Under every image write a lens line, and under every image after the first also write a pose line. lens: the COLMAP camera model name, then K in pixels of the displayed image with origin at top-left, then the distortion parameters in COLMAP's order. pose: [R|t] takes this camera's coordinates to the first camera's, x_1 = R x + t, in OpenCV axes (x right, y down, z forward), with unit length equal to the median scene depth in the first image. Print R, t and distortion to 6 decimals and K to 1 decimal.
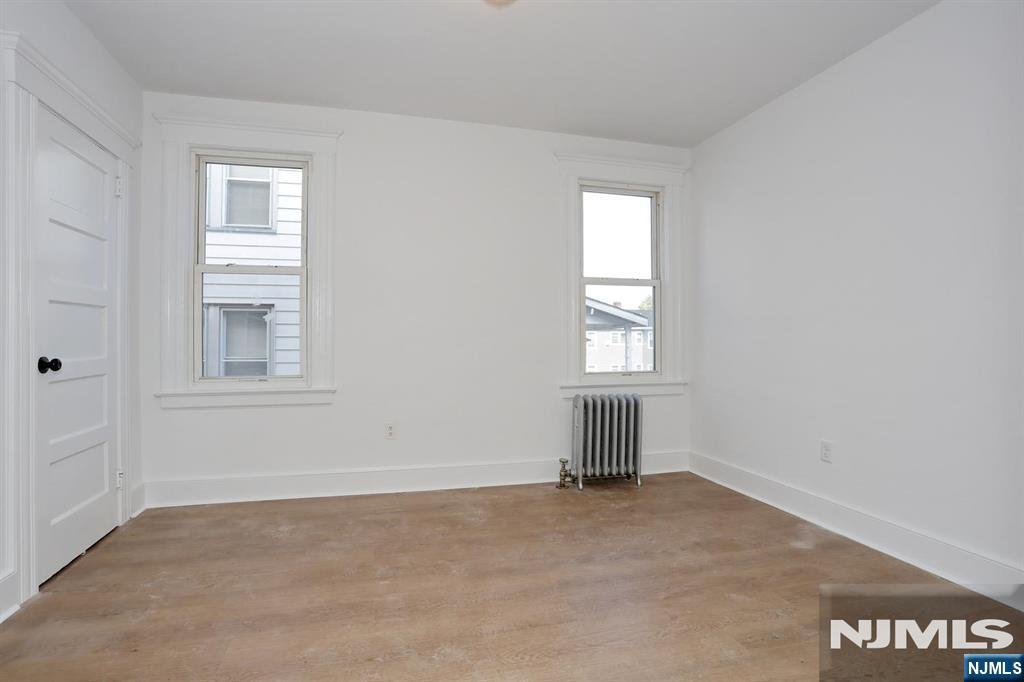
lens RADIAL K [[498.0, 0, 507.7], [0, 498.0, 338.3], [0, 0, 1]] dist [-0.084016, 0.041745]
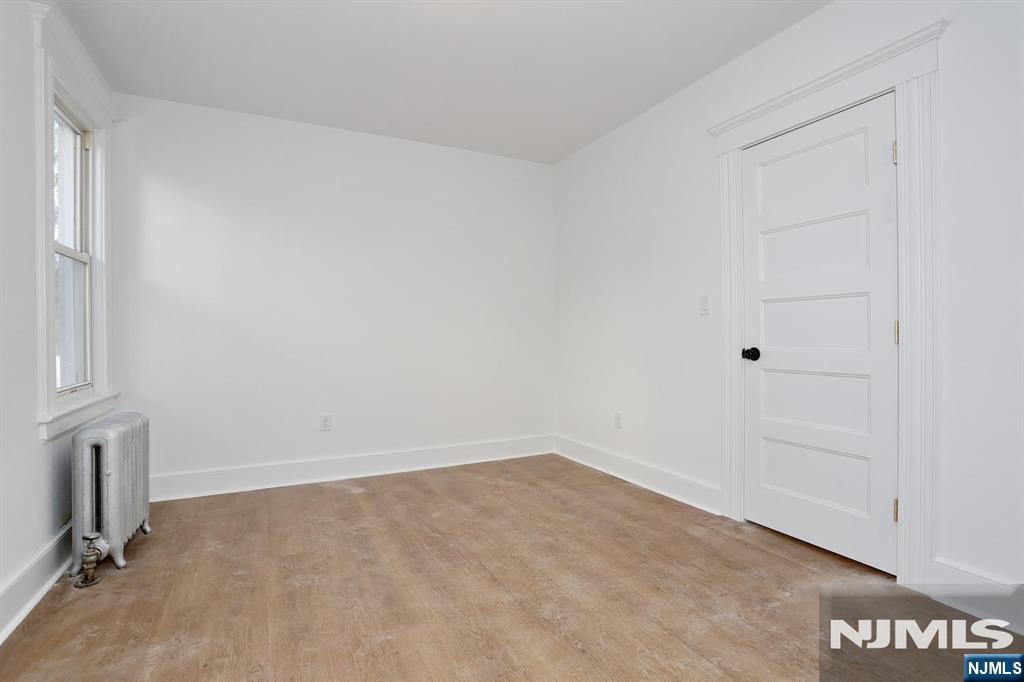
lens RADIAL K [[498.0, 0, 507.7], [0, 498.0, 338.3], [0, 0, 1]] dist [-0.084016, 0.041745]
pose [[-0.214573, -0.004911, 0.976696, -0.776521], [0.002689, 0.999981, 0.005619, 0.002118], [-0.976704, 0.003832, -0.214555, 0.857896]]
